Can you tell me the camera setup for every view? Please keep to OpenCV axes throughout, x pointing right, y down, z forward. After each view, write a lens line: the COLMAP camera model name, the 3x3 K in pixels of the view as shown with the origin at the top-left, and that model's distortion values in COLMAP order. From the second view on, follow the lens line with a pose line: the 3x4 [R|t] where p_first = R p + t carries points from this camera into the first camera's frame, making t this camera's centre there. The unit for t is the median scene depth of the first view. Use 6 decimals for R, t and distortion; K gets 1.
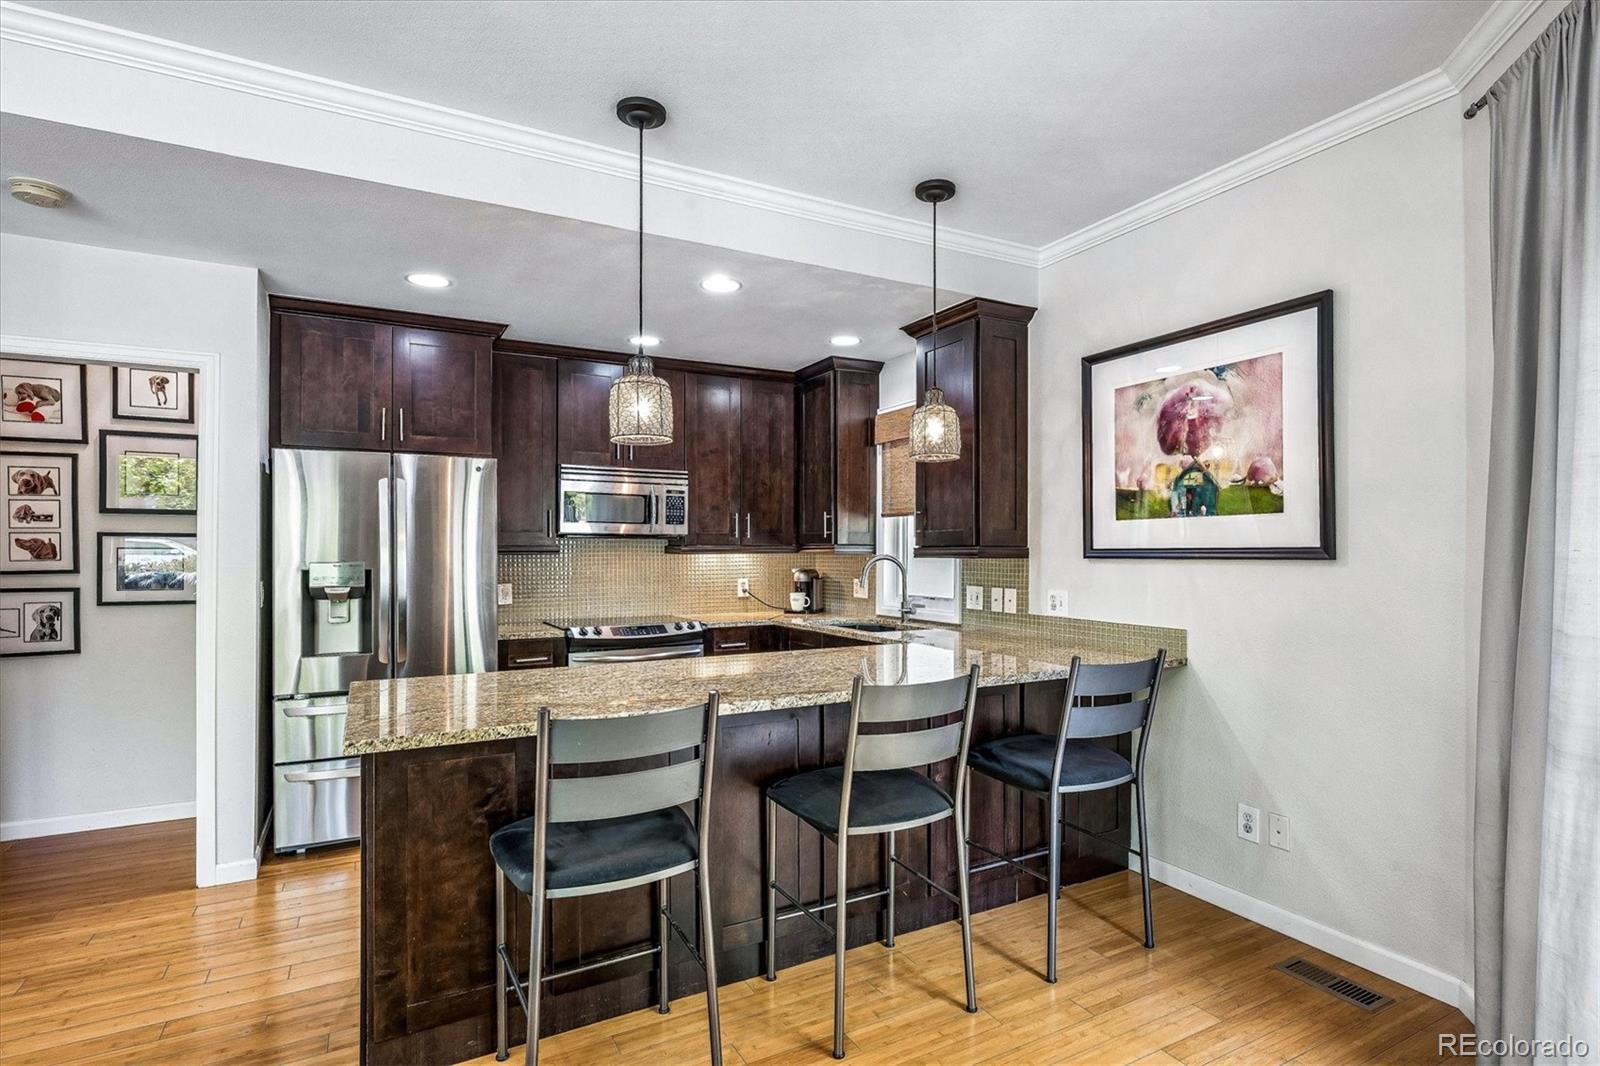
lens RADIAL K [[783.6, 0, 794.2], [0, 783.6, 539.5], [0, 0, 1]] dist [-0.002956, -0.000417]
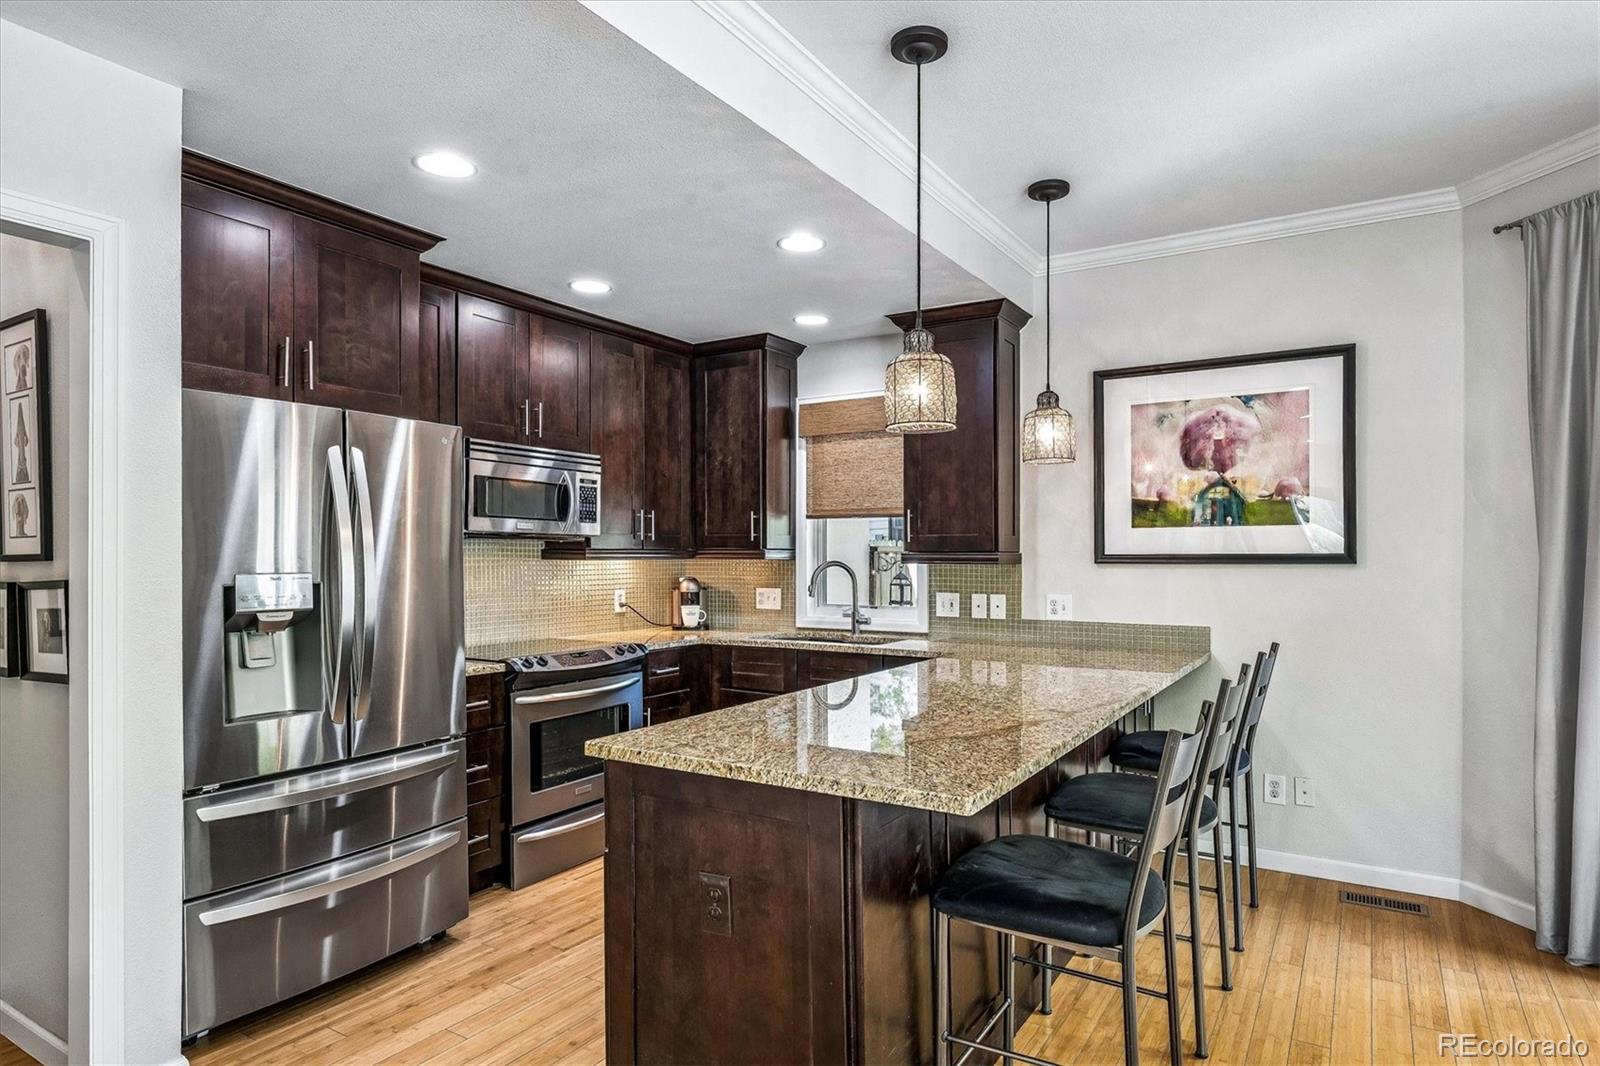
lens RADIAL K [[907.4, 0, 798.9], [0, 907.4, 547.9], [0, 0, 1]] dist [0.000793, 0.000218]
pose [[0.871734, 0.005835, 0.489944, -0.601202], [-0.008255, 0.999962, 0.002779, 0.003189], [-0.489909, -0.006467, 0.871749, 0.143491]]
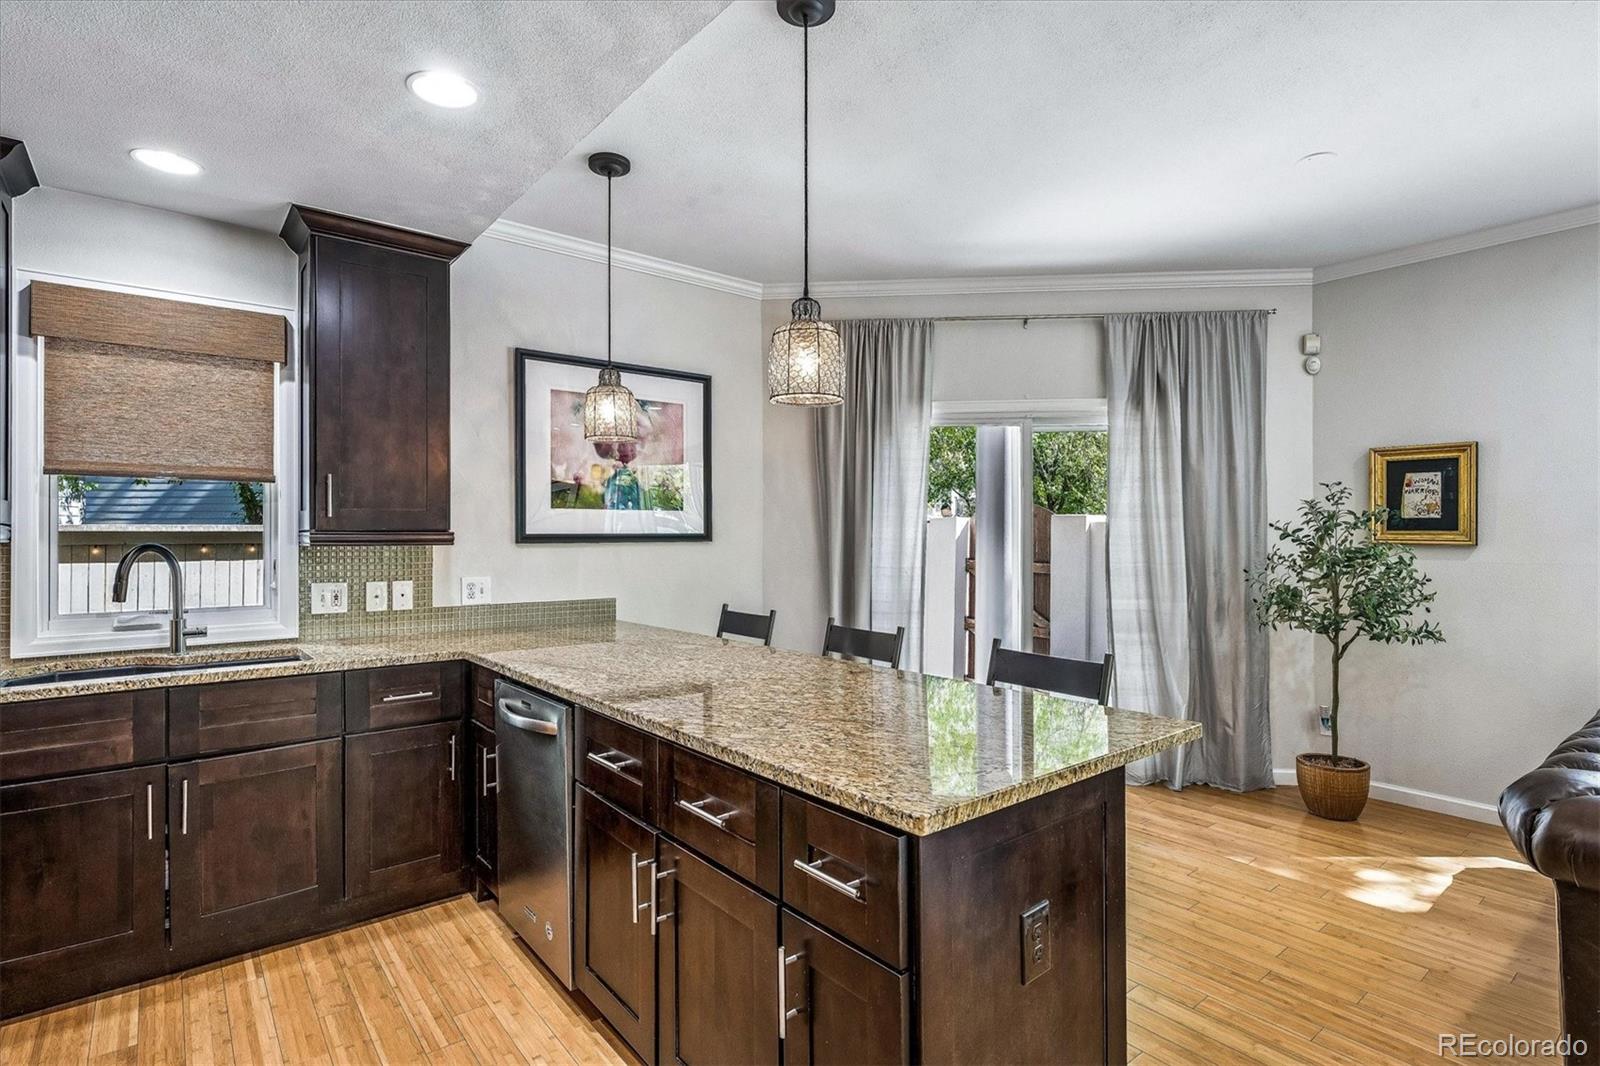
lens RADIAL K [[783.6, 0, 794.2], [0, 783.6, 539.5], [0, 0, 1]] dist [-0.002956, -0.000417]
pose [[-0.174608, 0.001880, 0.984636, -0.745777], [-0.007999, 0.999962, -0.003328, 0.020500], [-0.984606, -0.008458, -0.174586, 0.866312]]
